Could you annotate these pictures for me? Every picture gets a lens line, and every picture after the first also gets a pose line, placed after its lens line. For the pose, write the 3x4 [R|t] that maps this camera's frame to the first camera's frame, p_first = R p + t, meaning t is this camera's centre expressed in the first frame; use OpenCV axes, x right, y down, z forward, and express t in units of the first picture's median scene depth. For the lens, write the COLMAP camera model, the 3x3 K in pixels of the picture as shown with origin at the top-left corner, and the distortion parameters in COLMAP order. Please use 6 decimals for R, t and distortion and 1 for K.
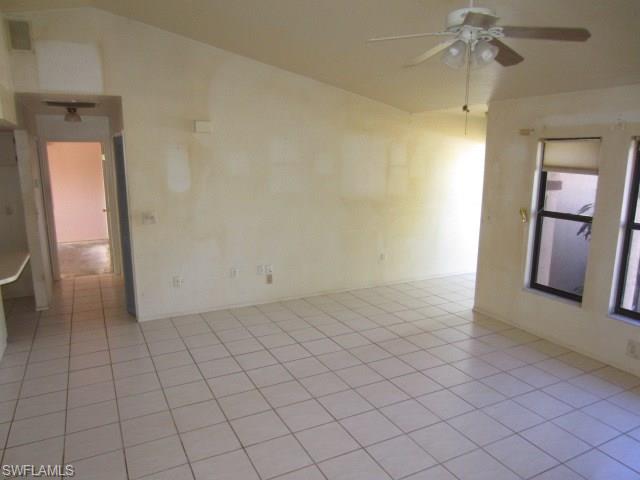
lens RADIAL K [[451.0, 0, 317.0], [0, 451.0, 240.6], [0, 0, 1]] dist [-0.011360, -0.004207]
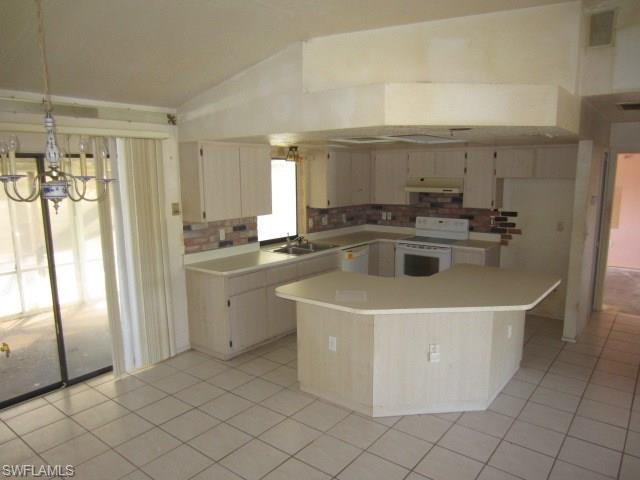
lens RADIAL K [[451.0, 0, 321.5], [0, 451.0, 236.5], [0, 0, 1]] dist [-0.011360, -0.004207]
pose [[0.418232, 0.143804, -0.896885, -0.047551], [-0.179007, 0.981074, 0.073828, -0.027361], [0.890527, 0.129672, 0.436058, 0.148245]]
